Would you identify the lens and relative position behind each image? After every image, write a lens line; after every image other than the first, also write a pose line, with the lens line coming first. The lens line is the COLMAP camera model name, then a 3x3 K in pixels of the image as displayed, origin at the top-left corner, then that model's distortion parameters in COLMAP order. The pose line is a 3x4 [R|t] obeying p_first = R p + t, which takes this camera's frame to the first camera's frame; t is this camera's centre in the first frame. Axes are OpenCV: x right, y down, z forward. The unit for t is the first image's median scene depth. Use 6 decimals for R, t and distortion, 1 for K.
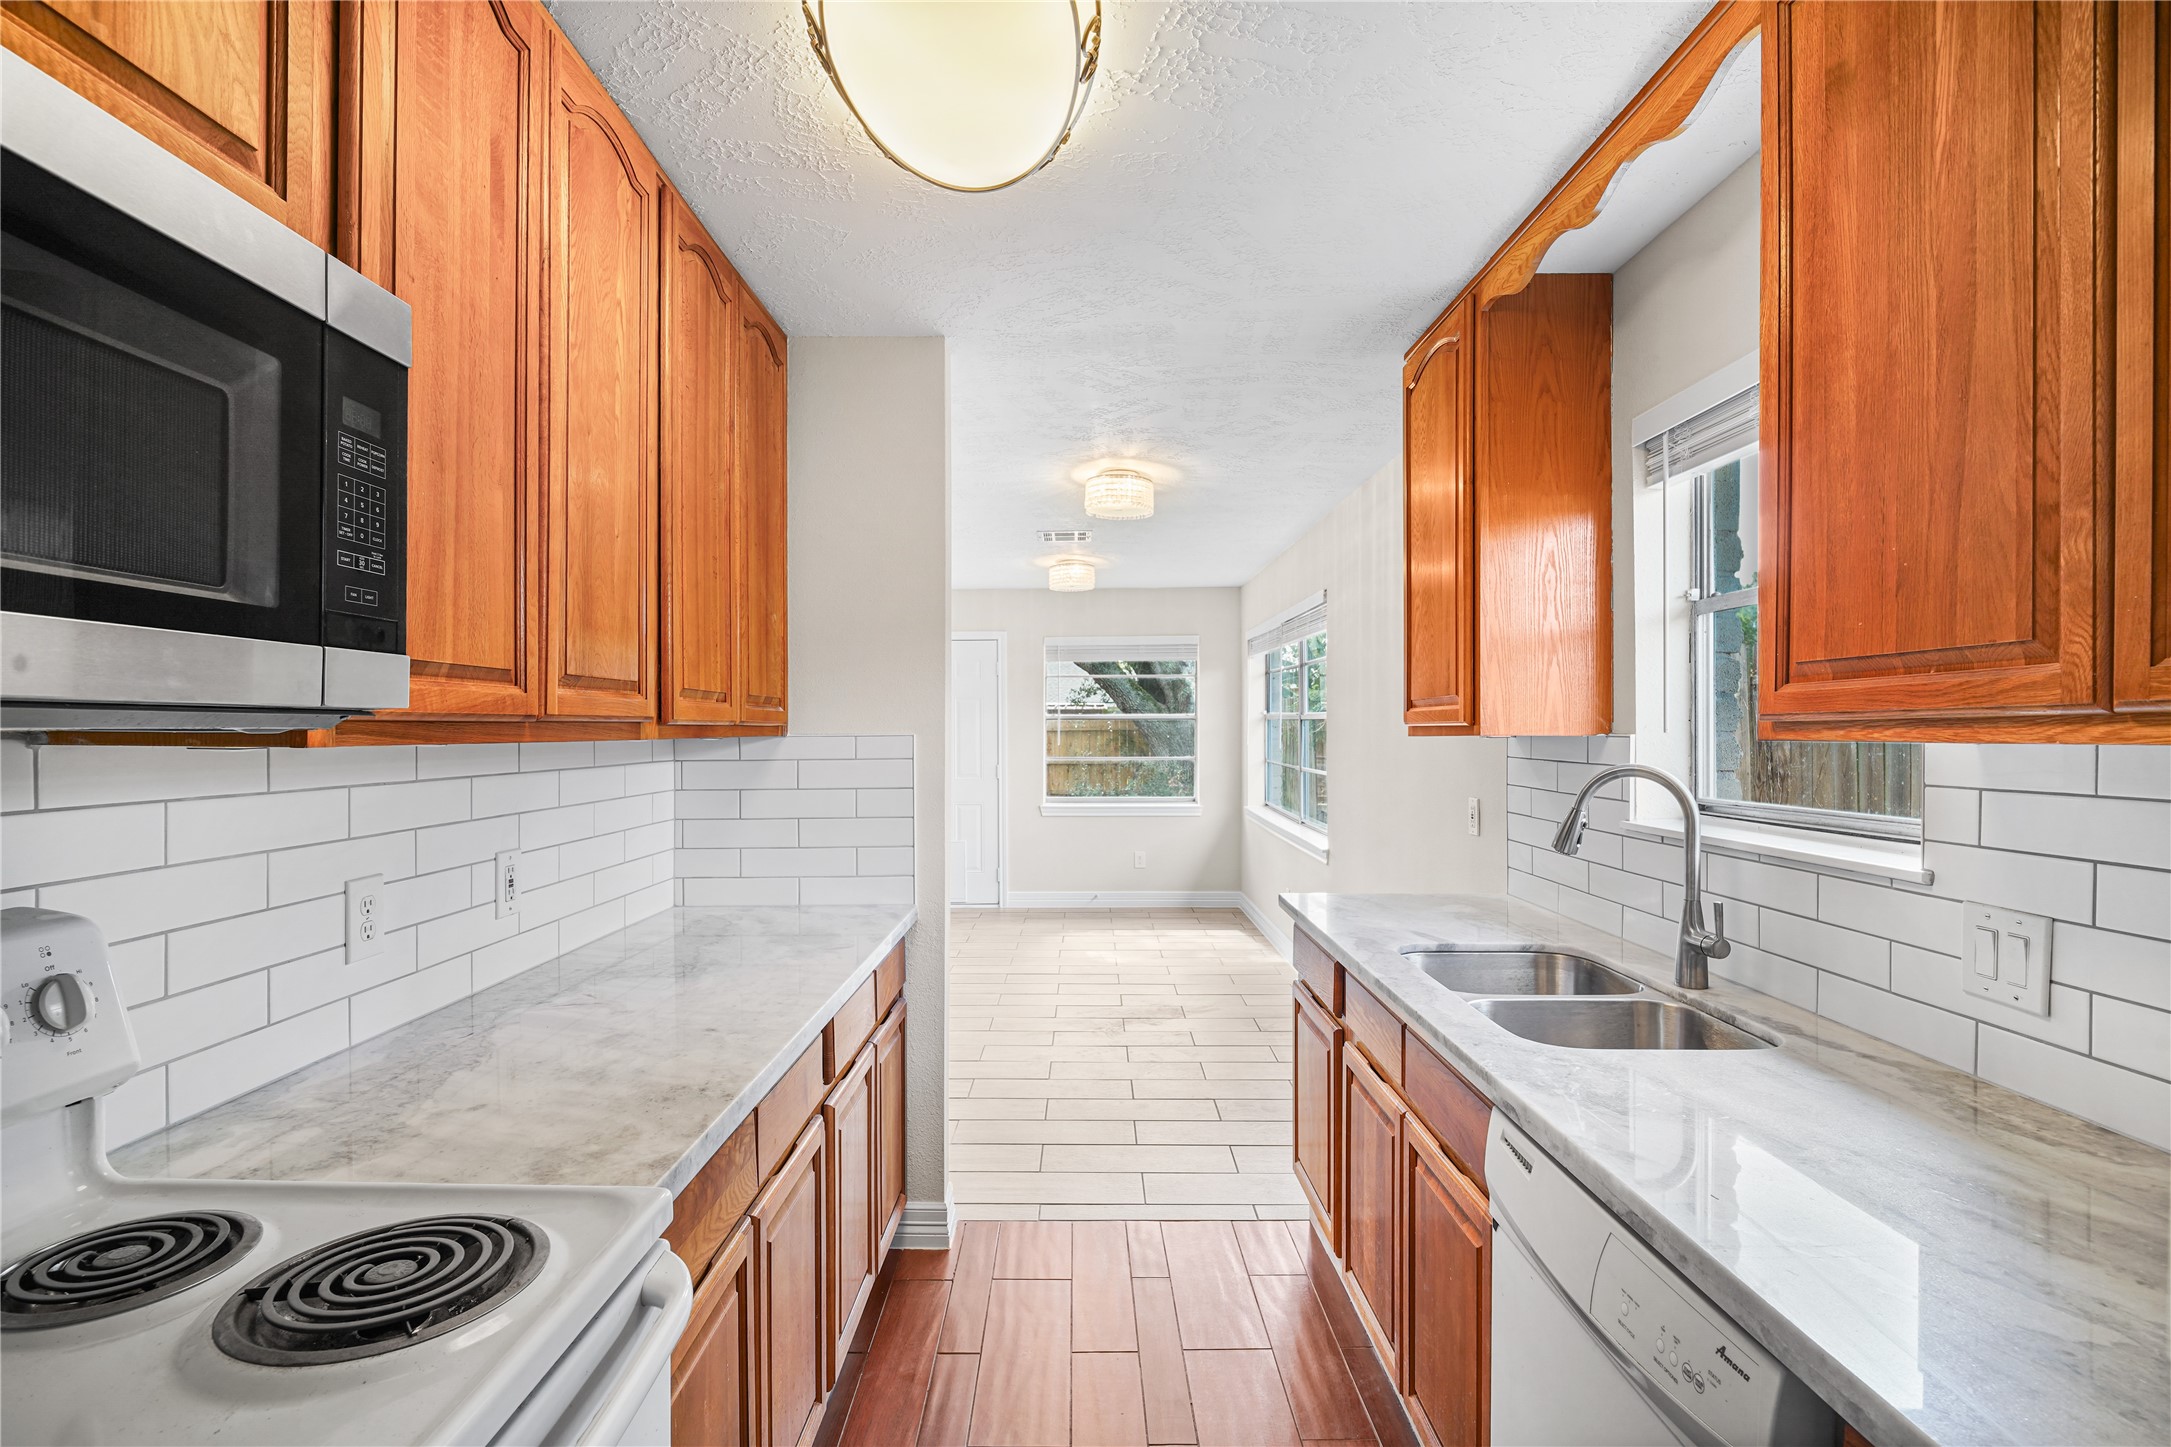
lens RADIAL K [[1030.1, 0, 1085.5], [0, 1030.1, 723.5], [0, 0, 1]] dist [-0.004814, -0.001224]
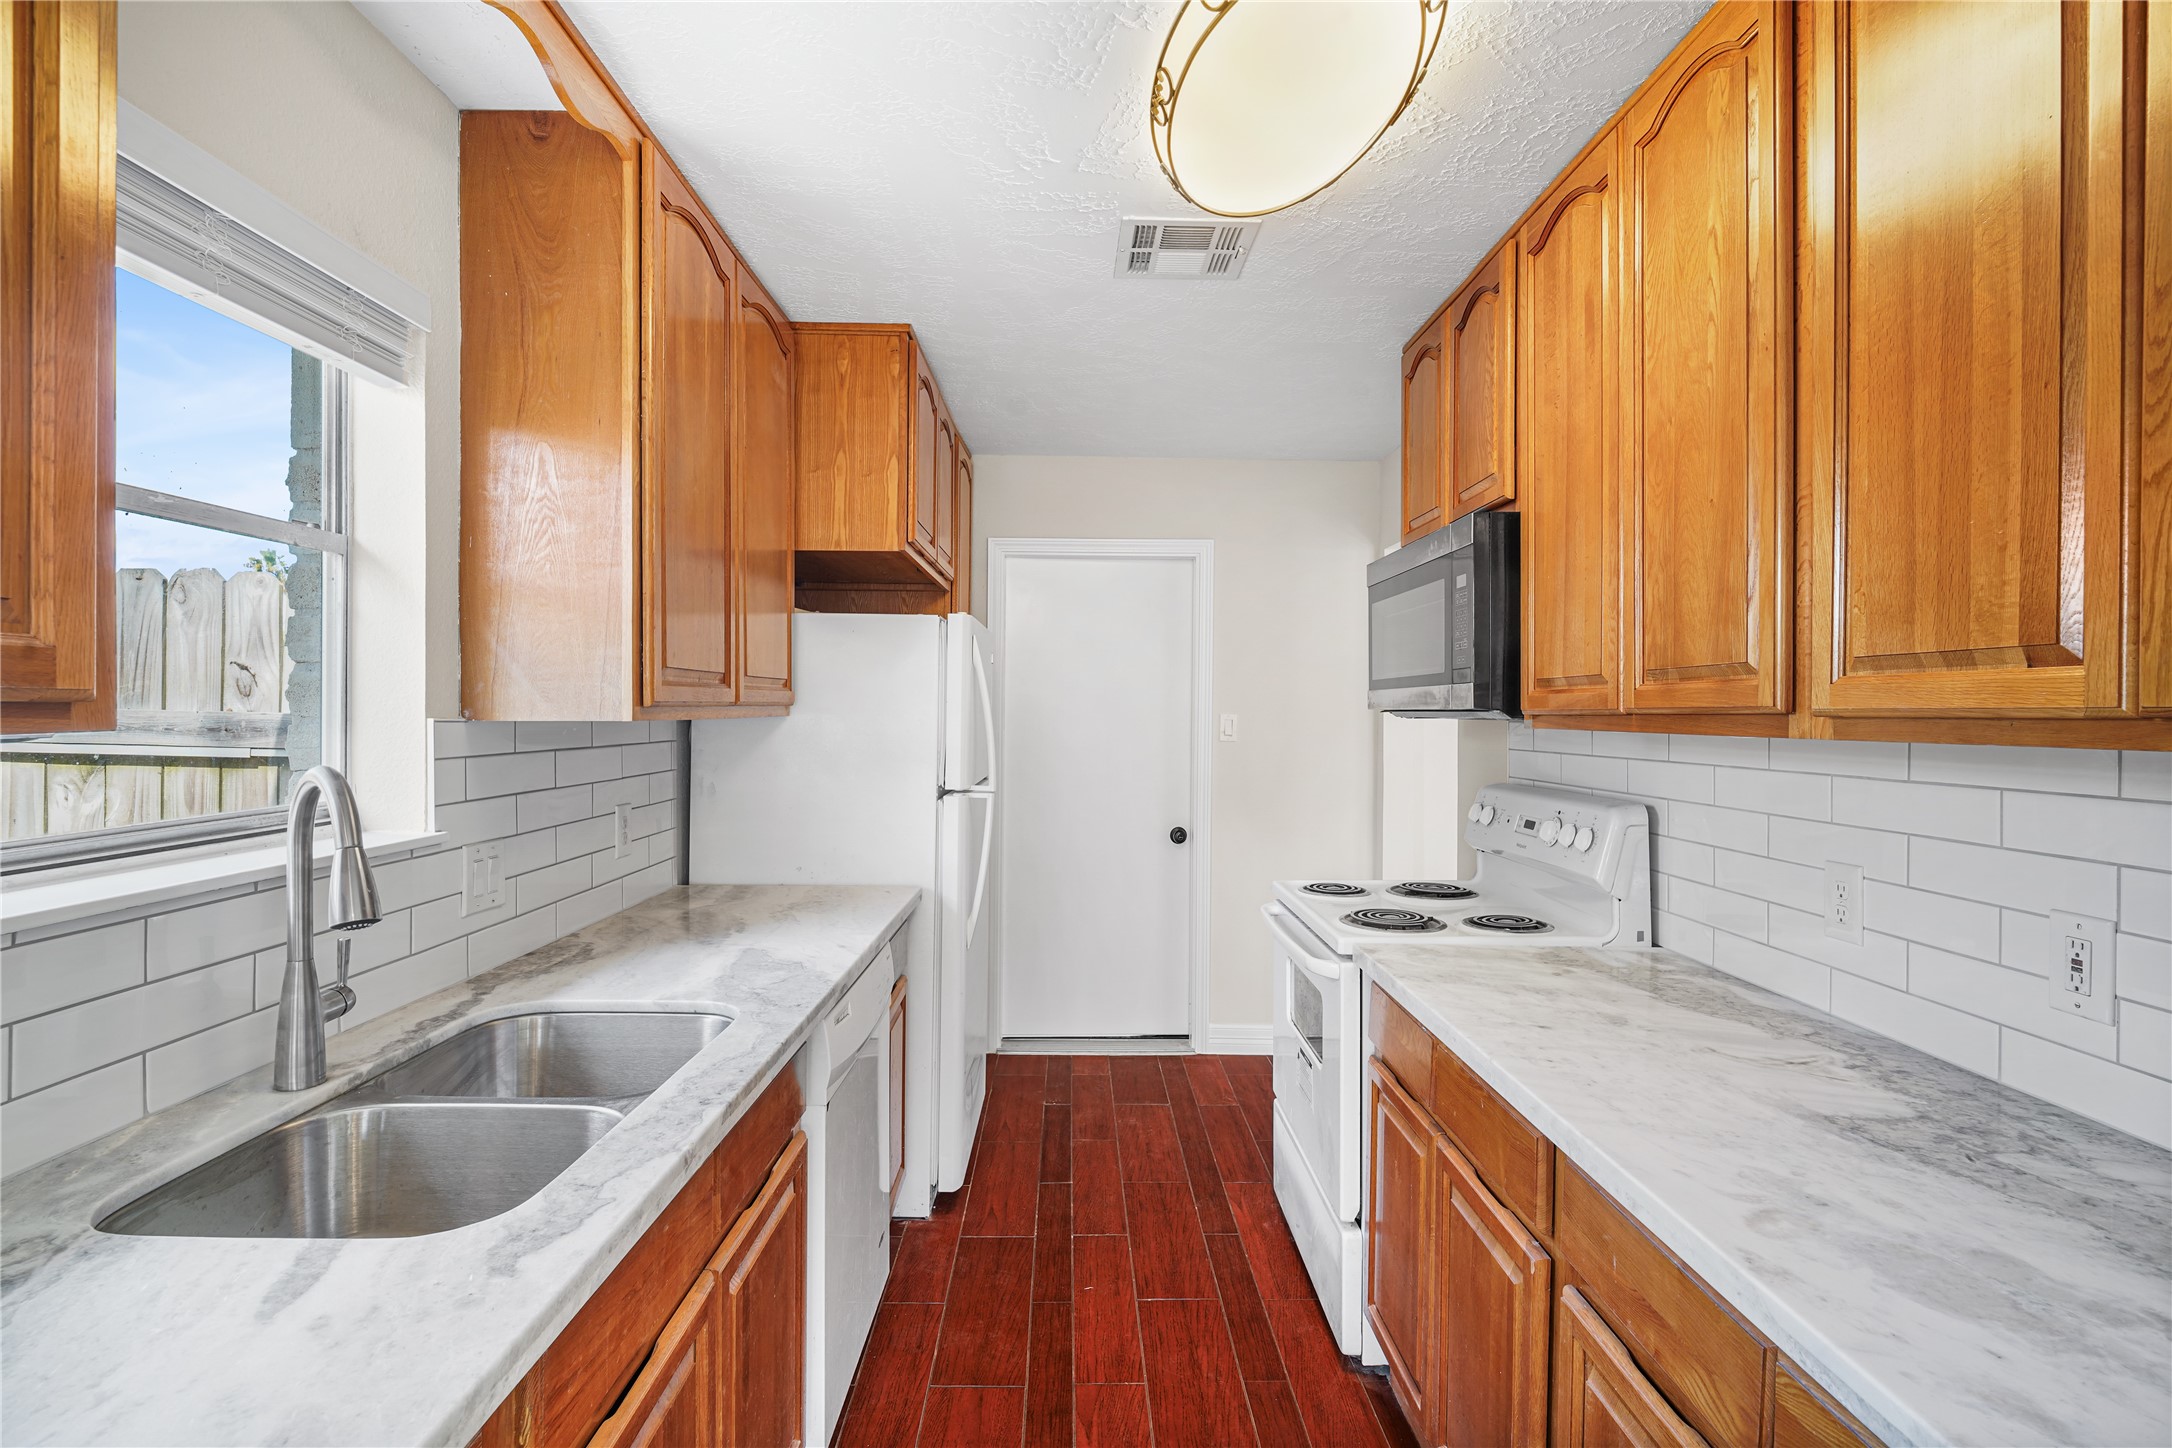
lens RADIAL K [[1024.1, 0, 1086.0], [0, 1024.1, 724.0], [0, 0, 1]] dist [0.010588, -0.001193]
pose [[-0.999943, -0.008092, -0.007012, 0.068268], [-0.008133, 0.999950, 0.005783, 0.005439], [0.006965, 0.005840, -0.999959, 1.655981]]
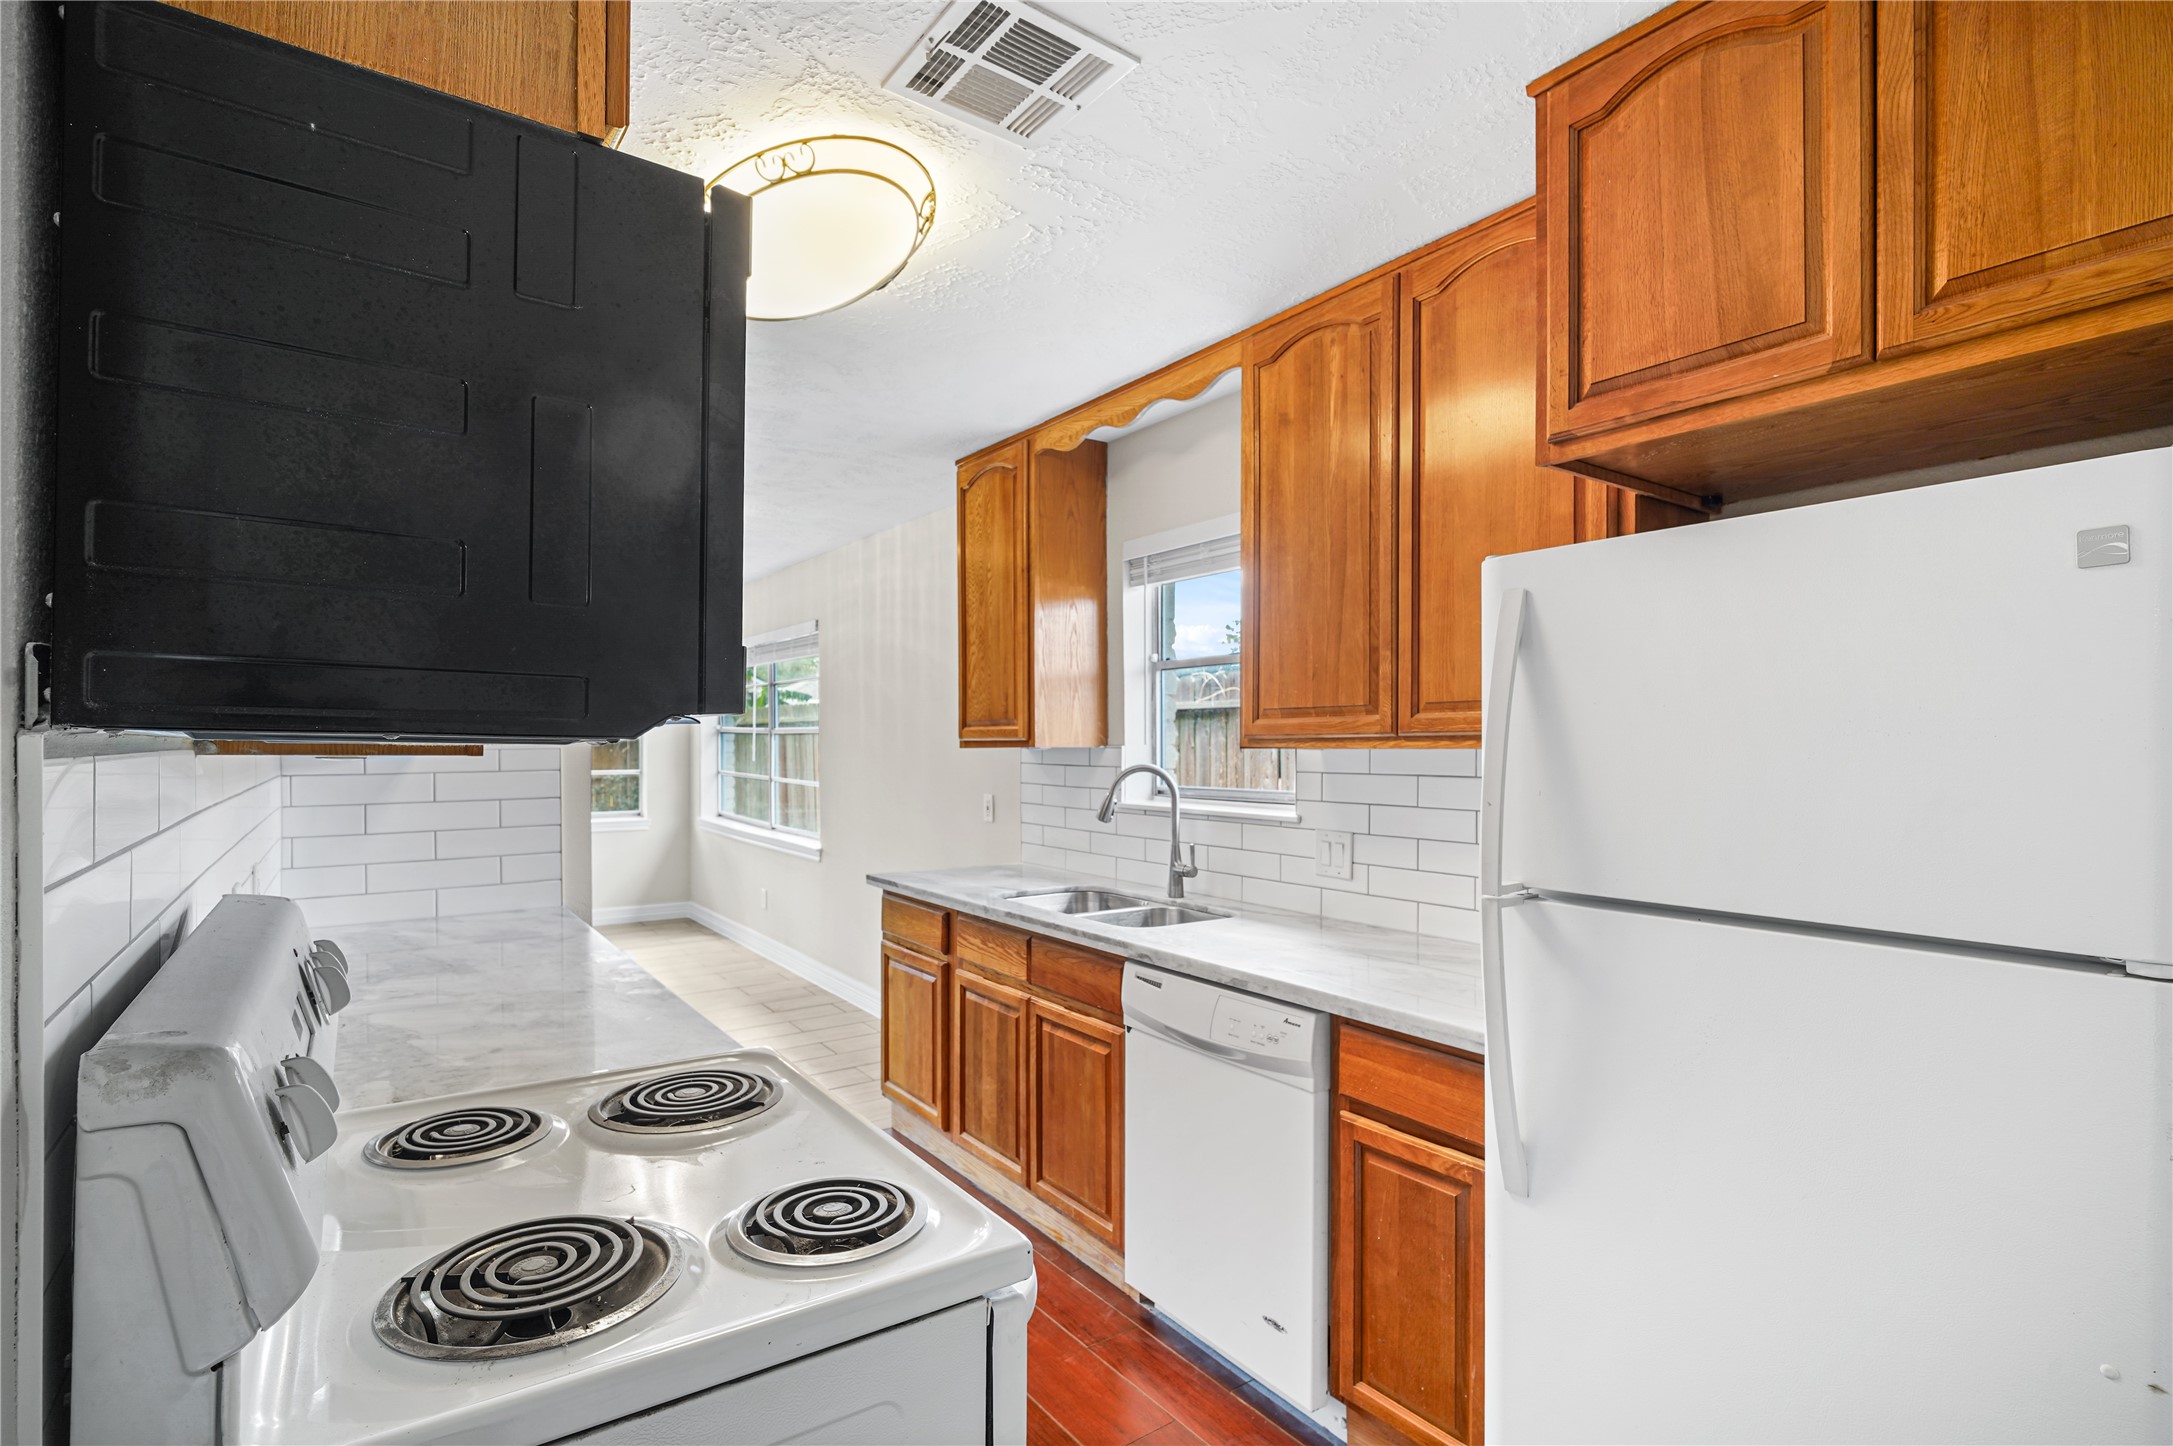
lens RADIAL K [[1024.6, 0, 1086.5], [0, 1024.6, 723.0], [0, 0, 1]] dist [0.010588, -0.001193]
pose [[0.815967, 0.012610, 0.577961, -0.529737], [-0.004310, 0.999867, -0.015731, 0.000174], [-0.578082, 0.010345, 0.815913, -0.296619]]
